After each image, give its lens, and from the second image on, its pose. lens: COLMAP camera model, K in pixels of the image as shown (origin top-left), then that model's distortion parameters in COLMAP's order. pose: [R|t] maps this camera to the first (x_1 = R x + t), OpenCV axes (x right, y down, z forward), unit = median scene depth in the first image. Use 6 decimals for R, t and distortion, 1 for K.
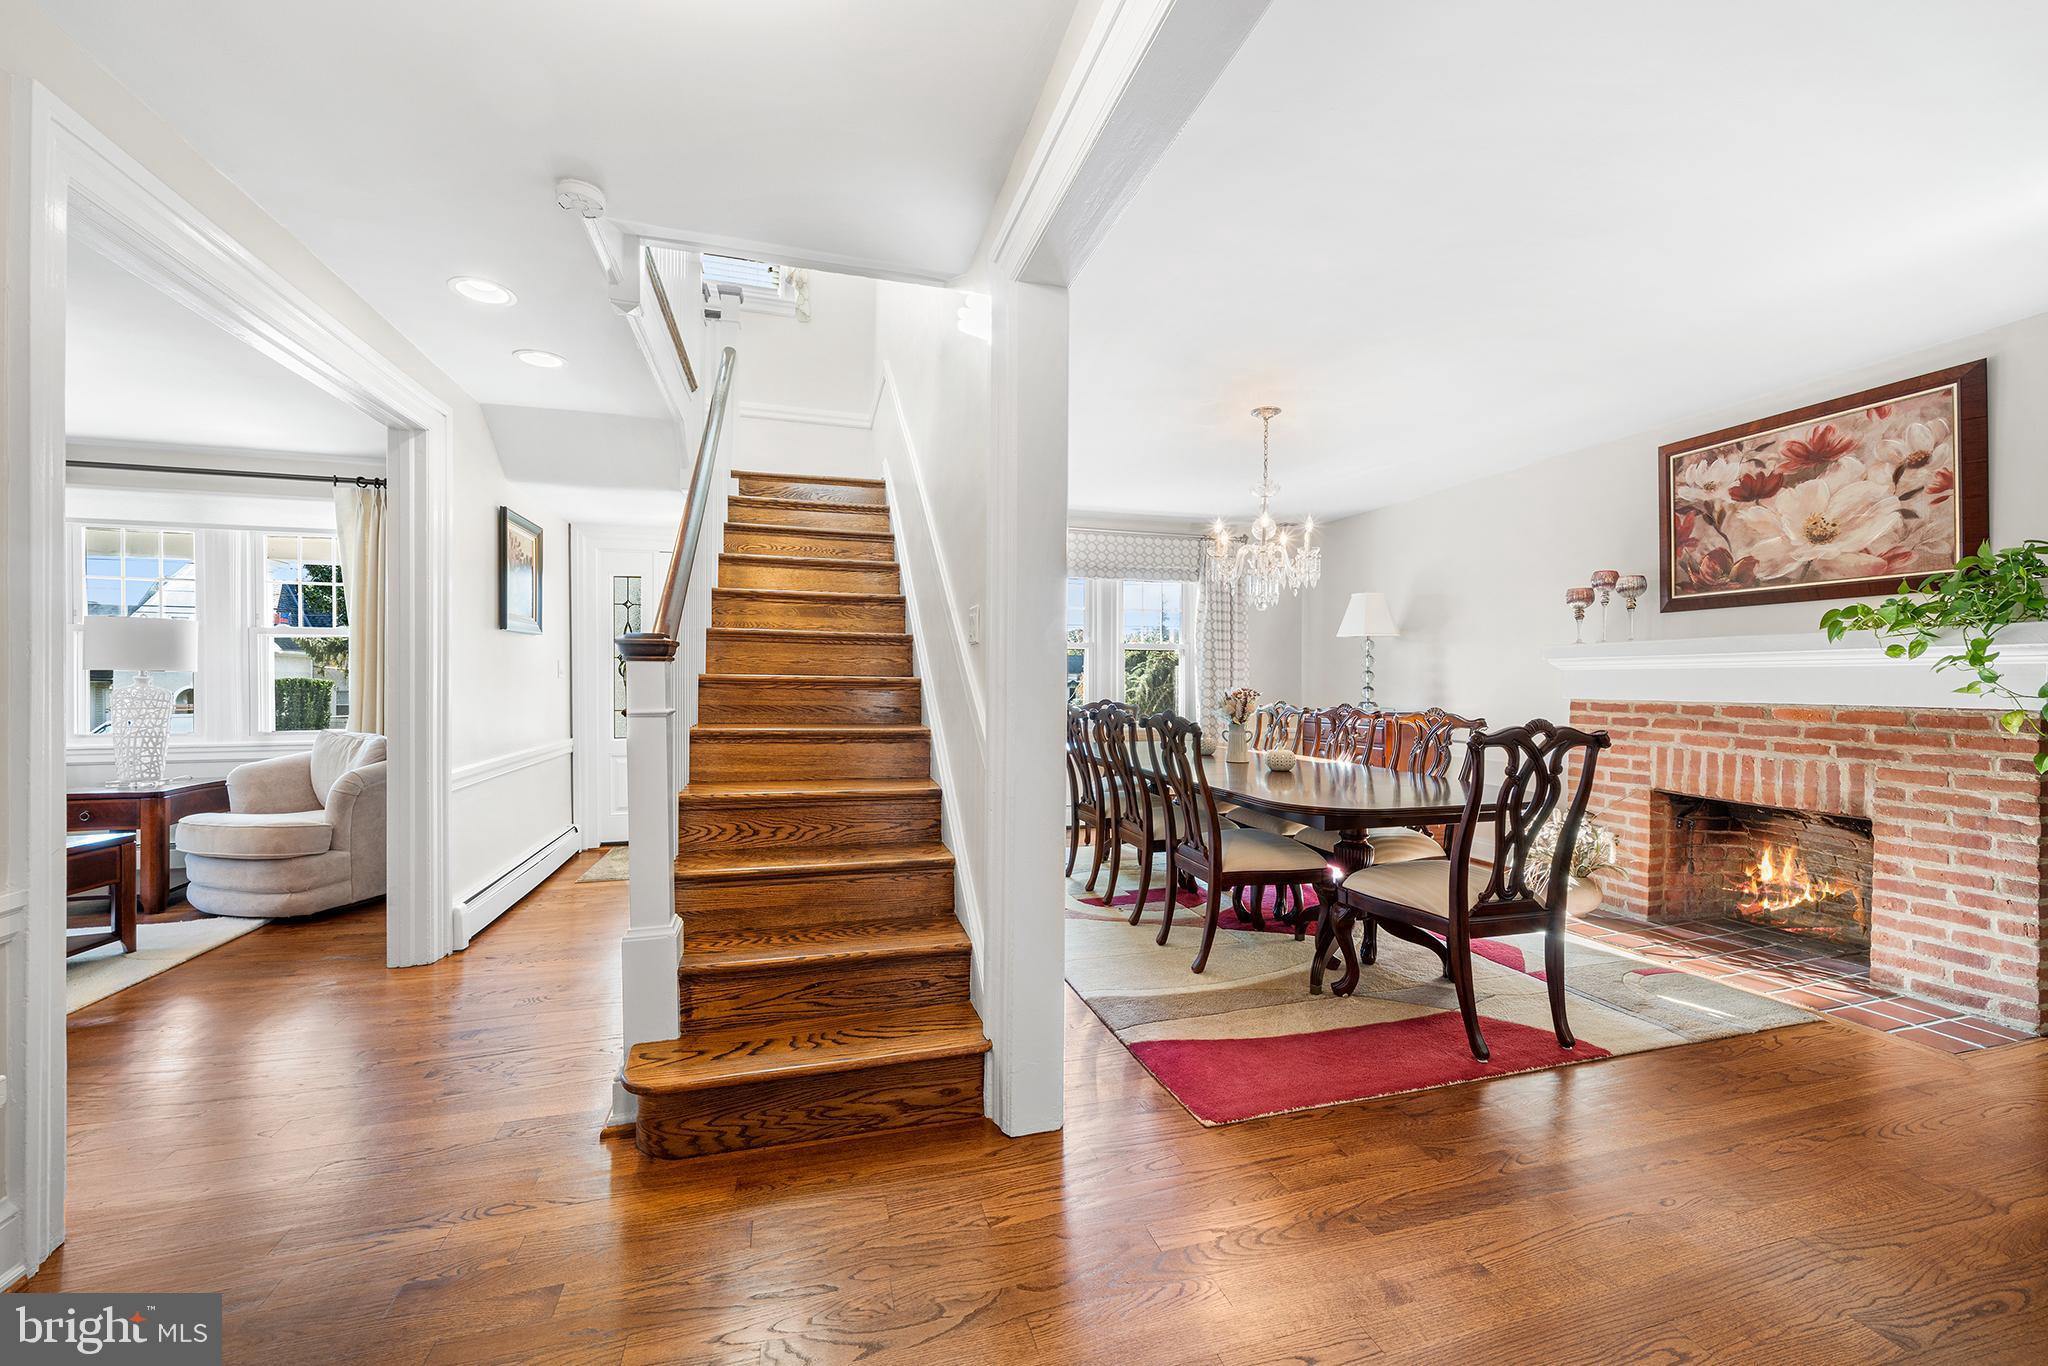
lens RADIAL K [[778.3, 0, 1024.0], [0, 778.3, 683.0], [0, 0, 1]] dist [-0.002456, -0.000072]
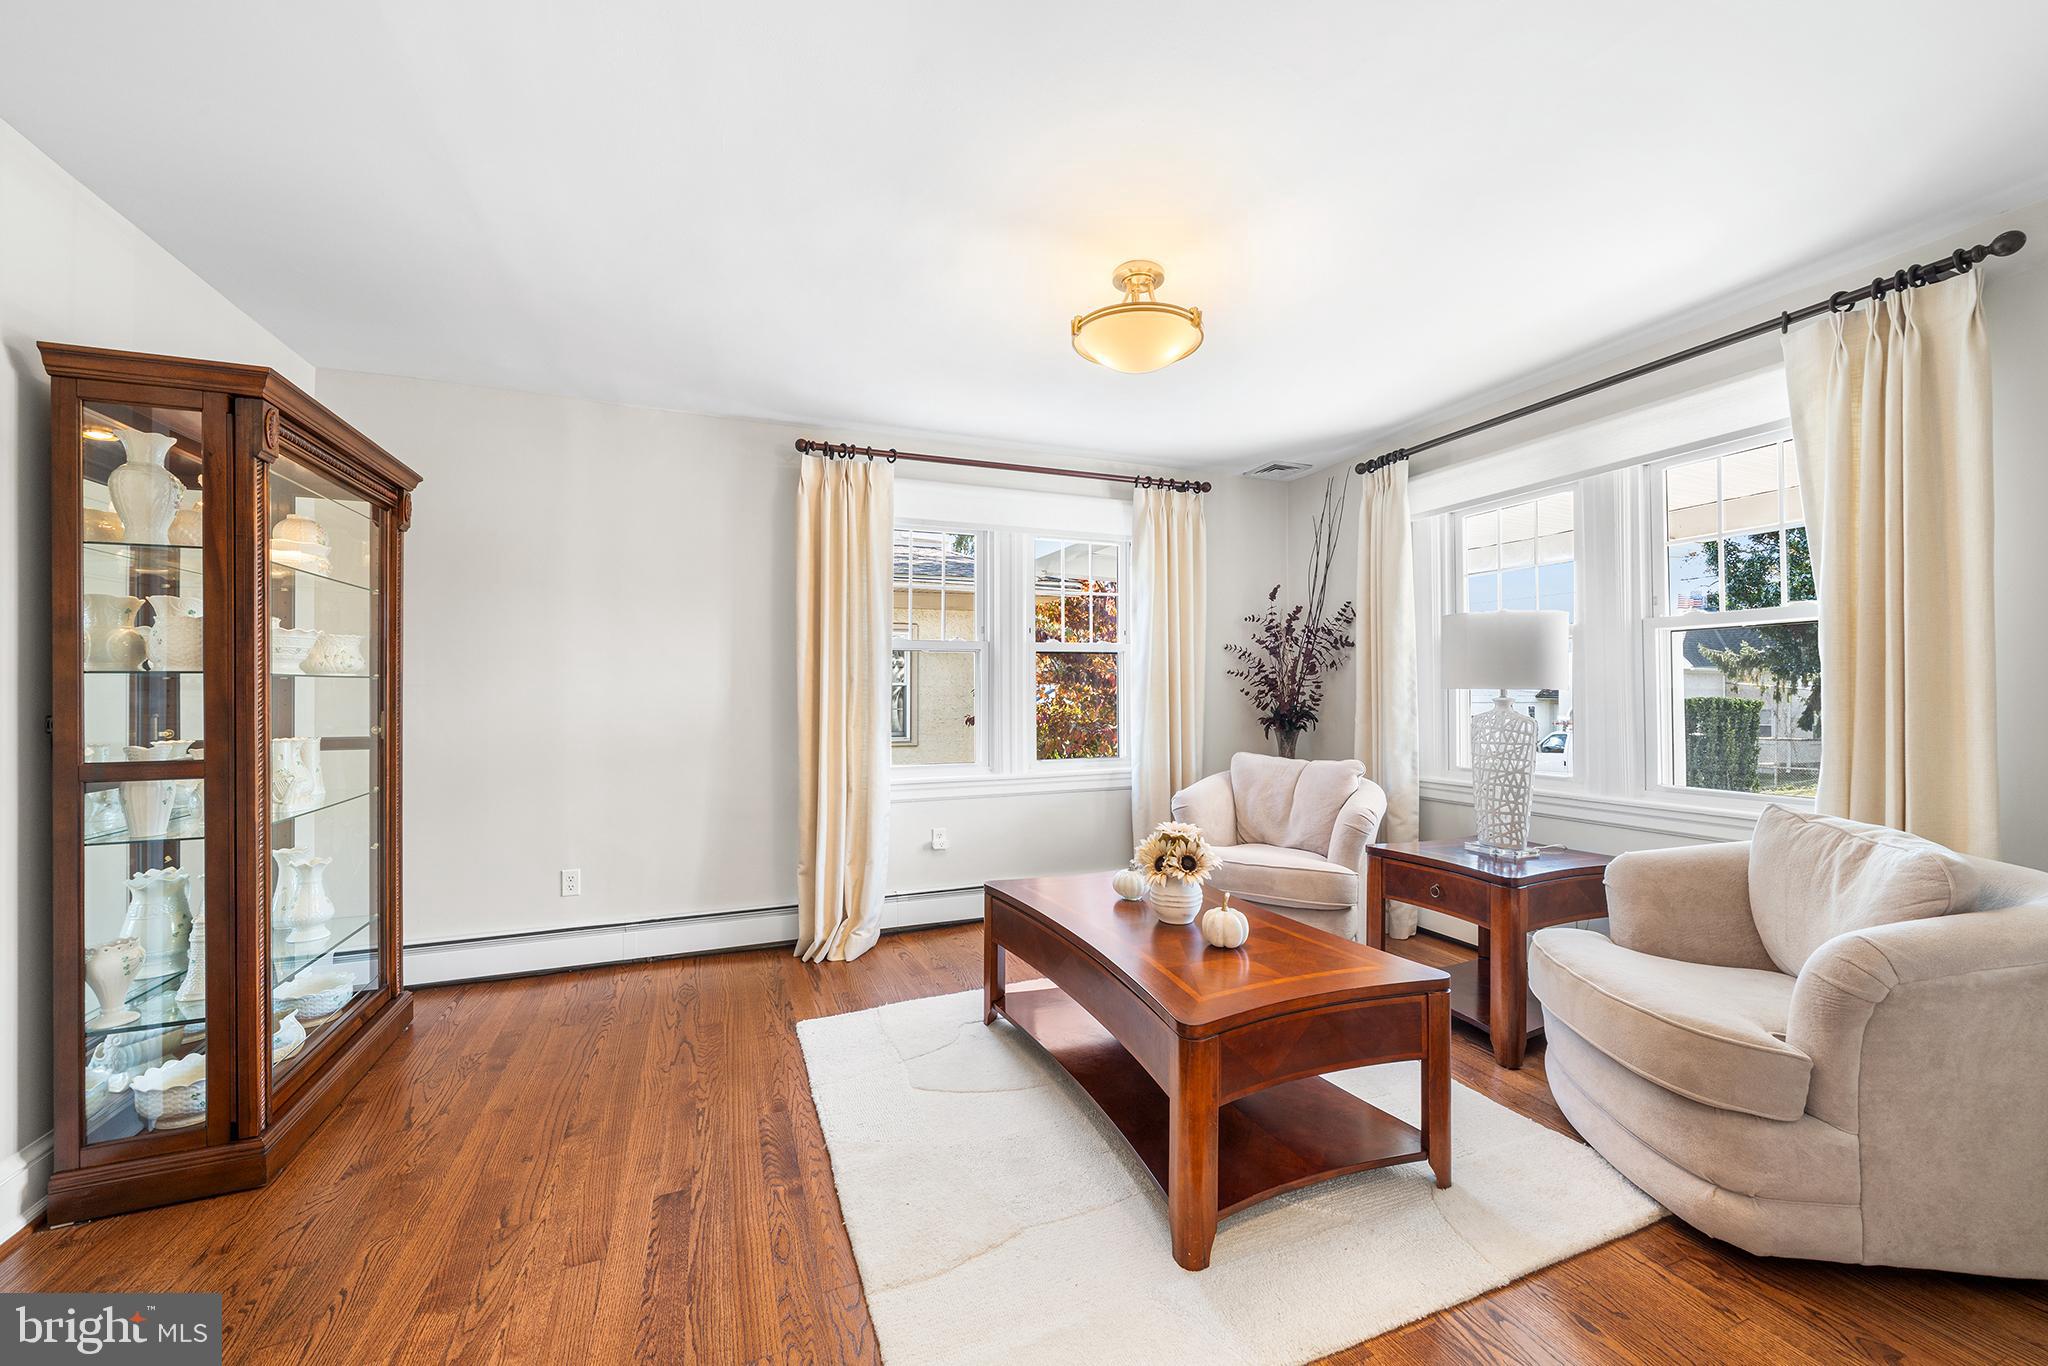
lens RADIAL K [[778.3, 0, 1024.0], [0, 778.3, 683.0], [0, 0, 1]] dist [-0.002456, -0.000072]
pose [[0.096849, -0.017413, -0.995147, -0.457400], [-0.004535, 0.999829, -0.017936, -0.007086], [0.995289, 0.006250, 0.096754, 0.479209]]
